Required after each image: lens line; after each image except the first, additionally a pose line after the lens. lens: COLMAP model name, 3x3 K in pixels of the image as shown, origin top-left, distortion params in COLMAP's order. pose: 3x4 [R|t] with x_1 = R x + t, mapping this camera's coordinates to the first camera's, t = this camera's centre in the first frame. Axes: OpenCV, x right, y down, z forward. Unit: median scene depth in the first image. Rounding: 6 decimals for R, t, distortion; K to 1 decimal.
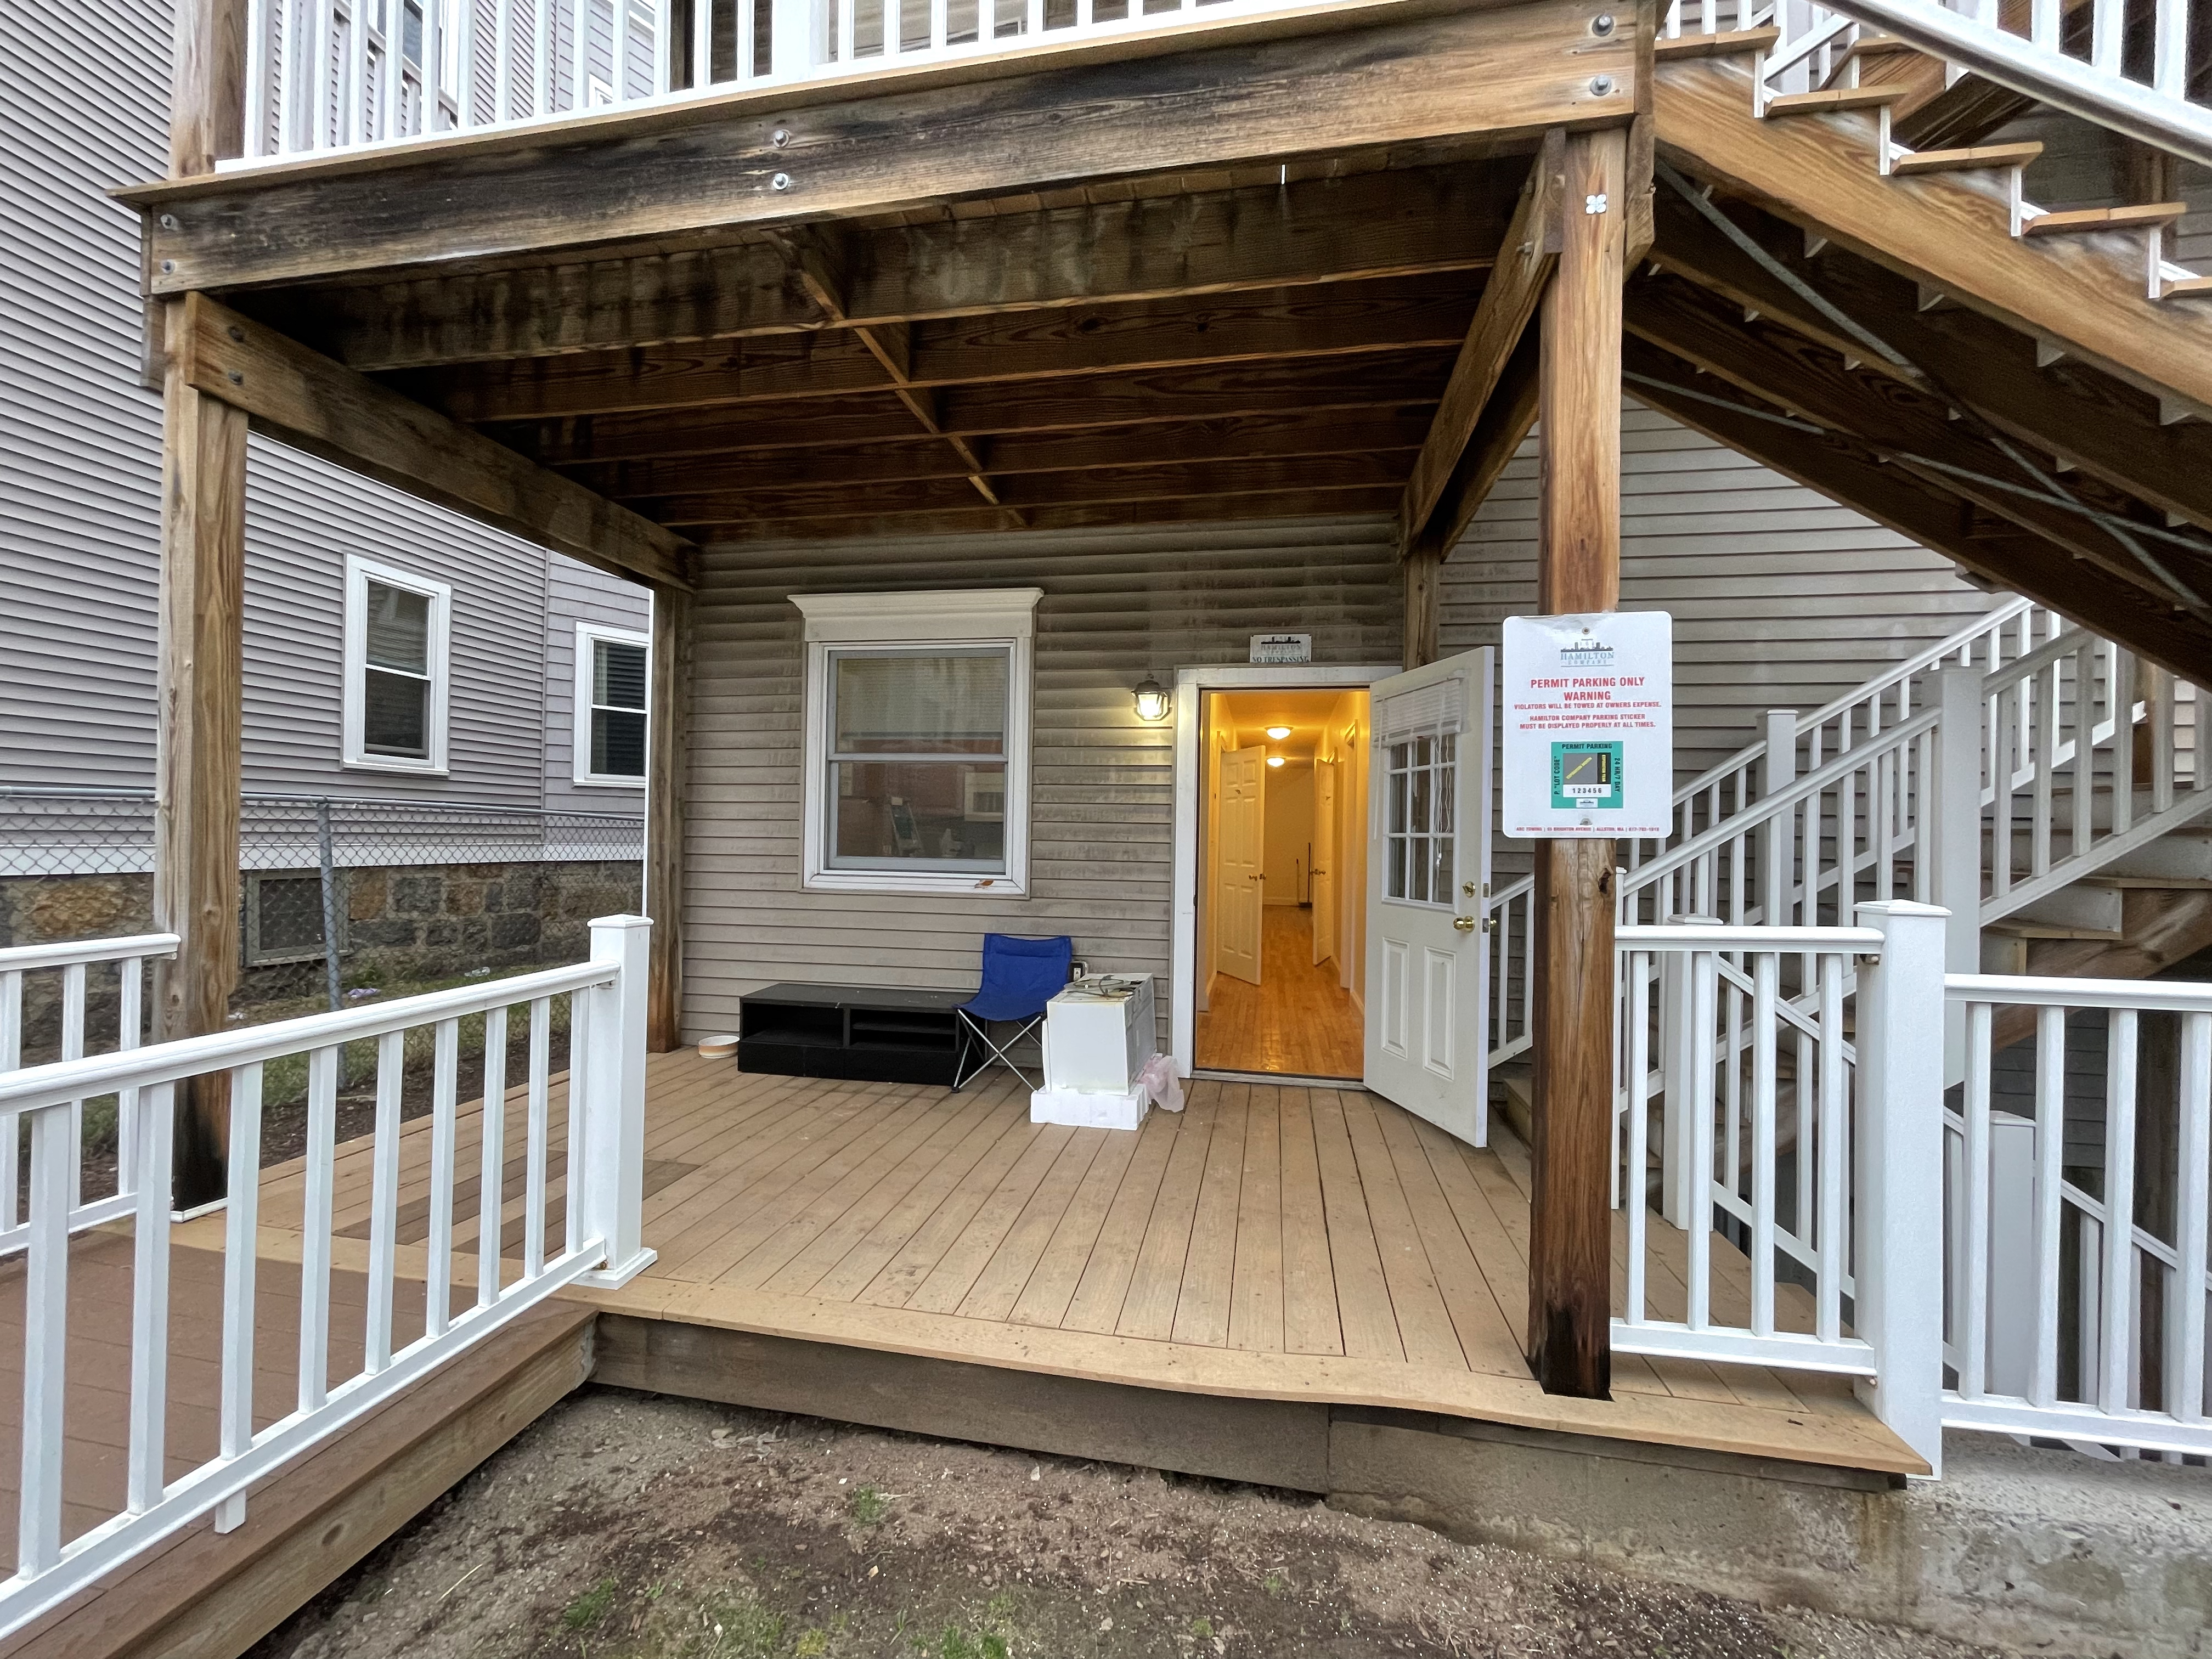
lens RADIAL K [[891.9, 0, 1108.5], [0, 891.9, 827.6], [0, 0, 1]] dist [0.001801, -0.000151]
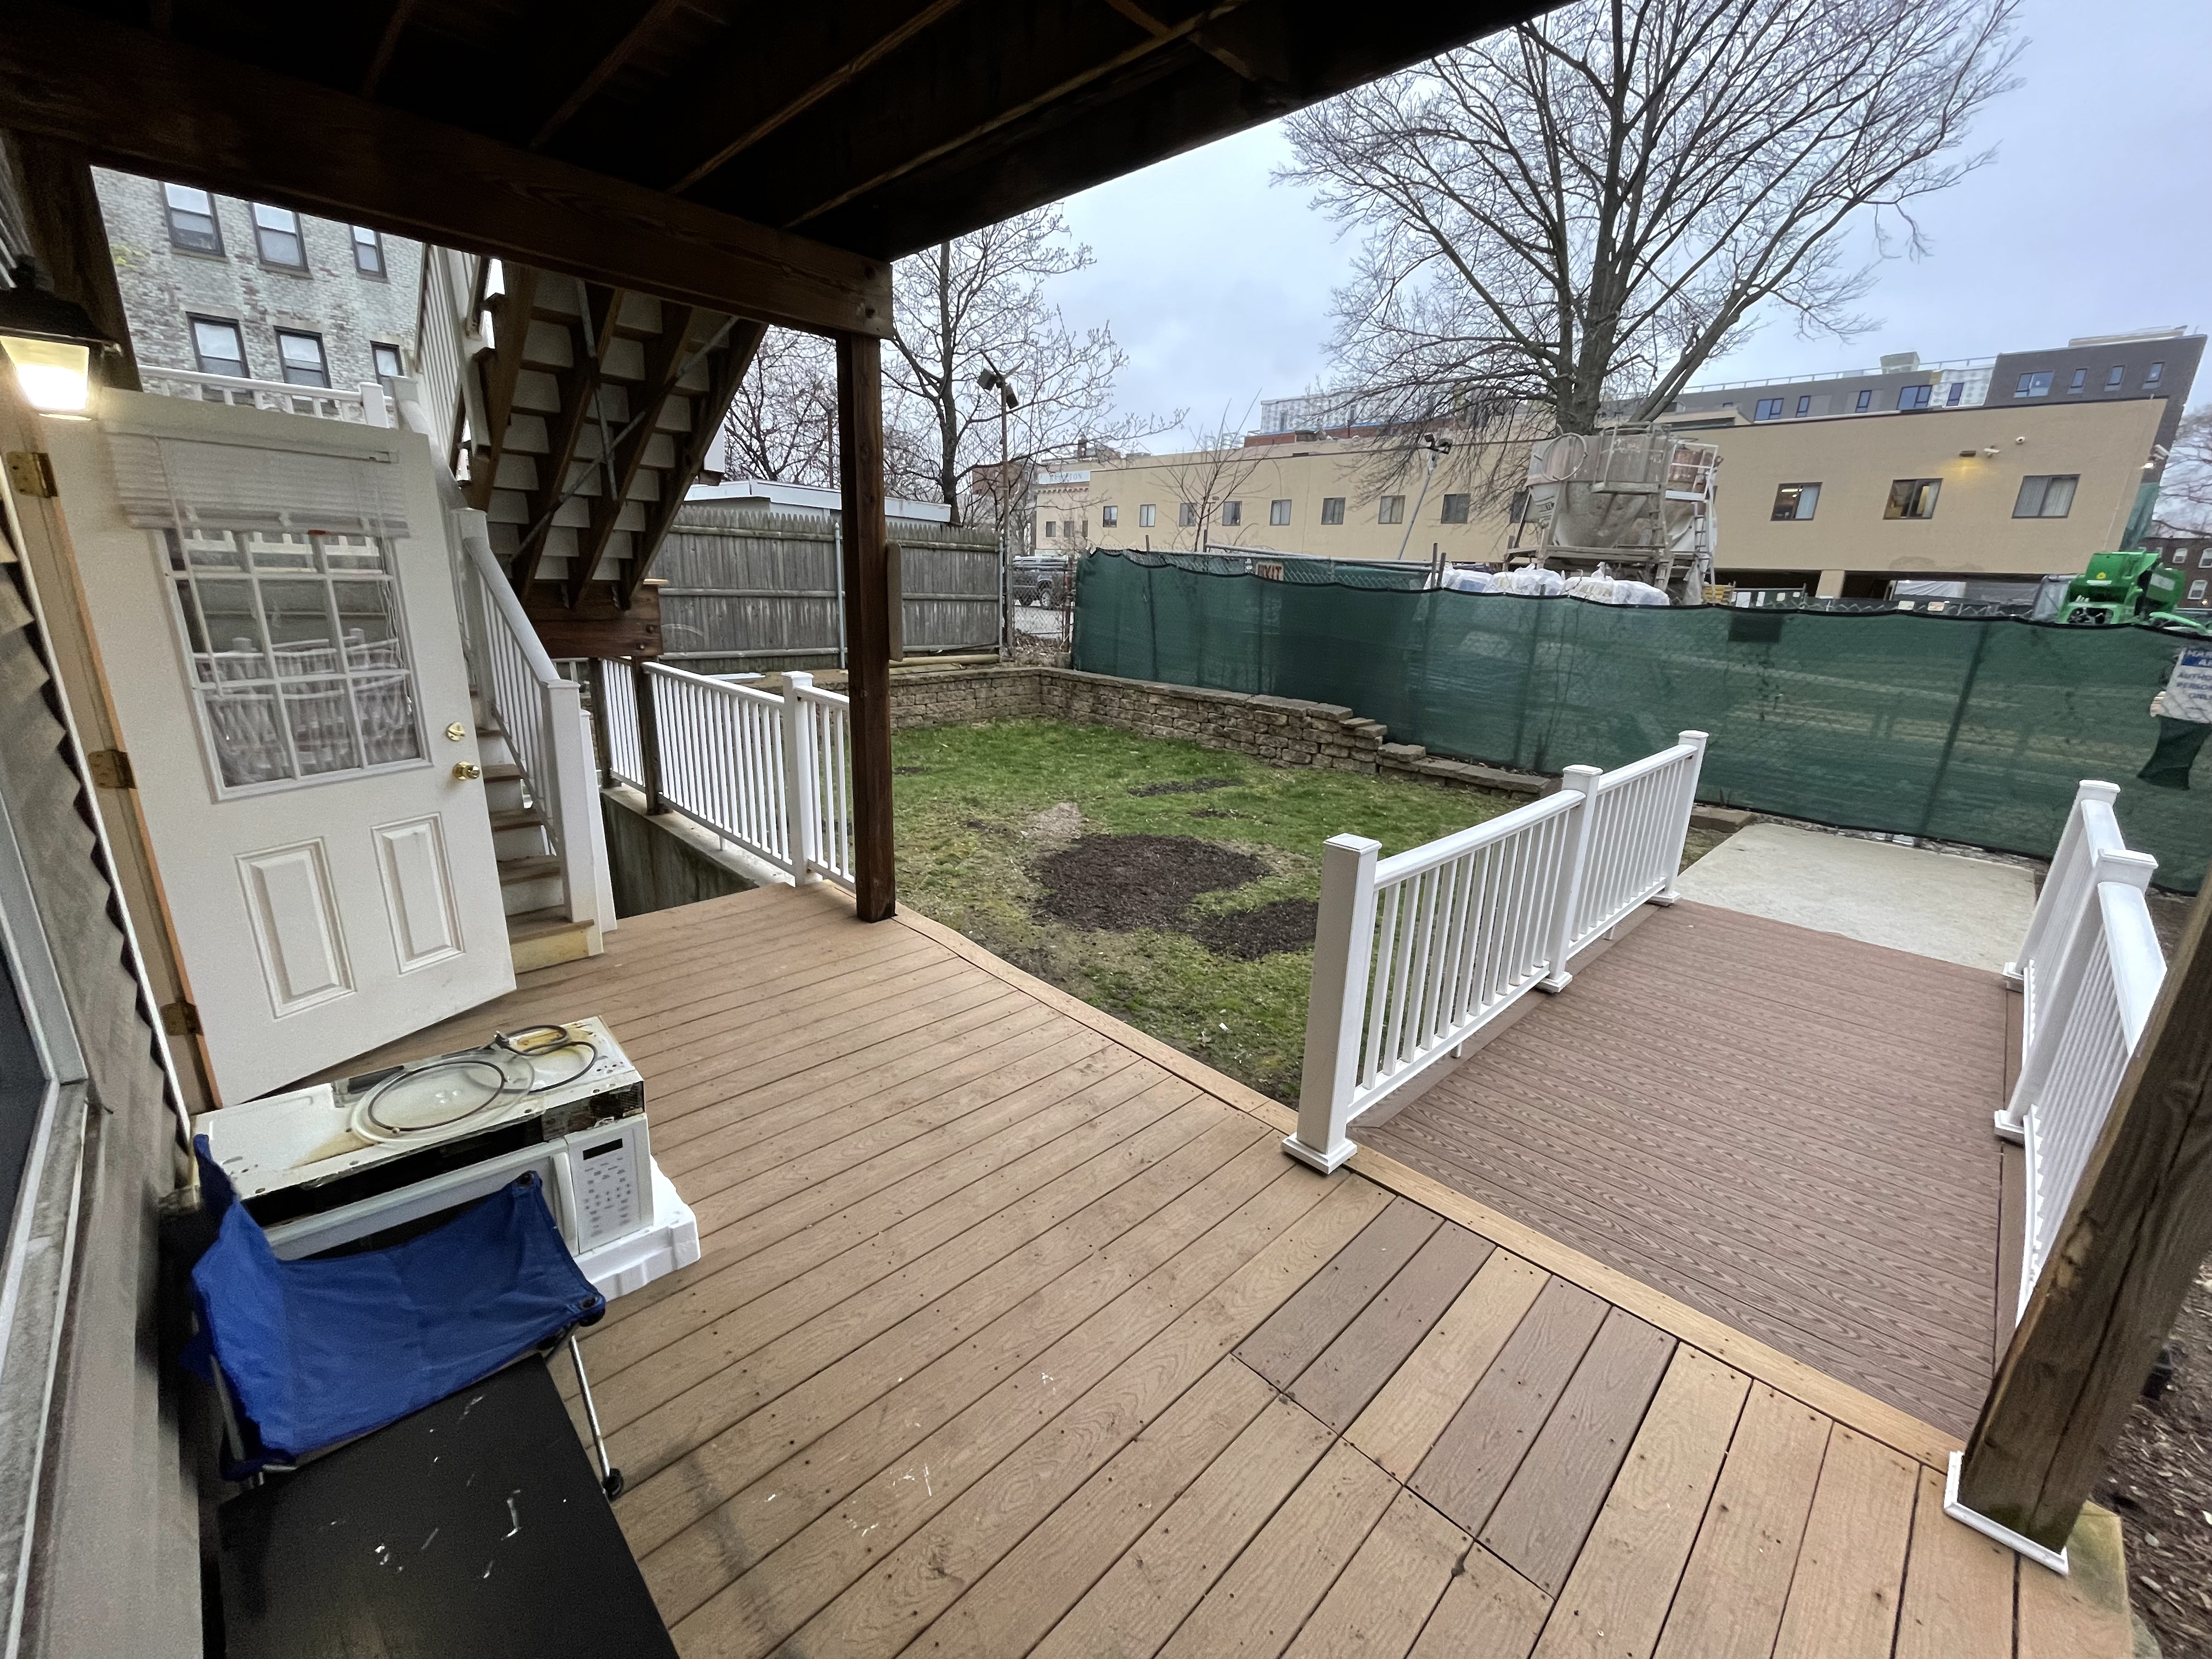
lens RADIAL K [[891.9, 0, 1106.0], [0, 891.9, 825.3], [0, 0, 1]] dist [0.001801, -0.000151]
pose [[-0.819867, -0.198004, 0.537226, -0.652776], [-0.053411, 0.960657, 0.272555, -0.122805], [-0.570057, 0.194765, -0.798187, 1.487463]]
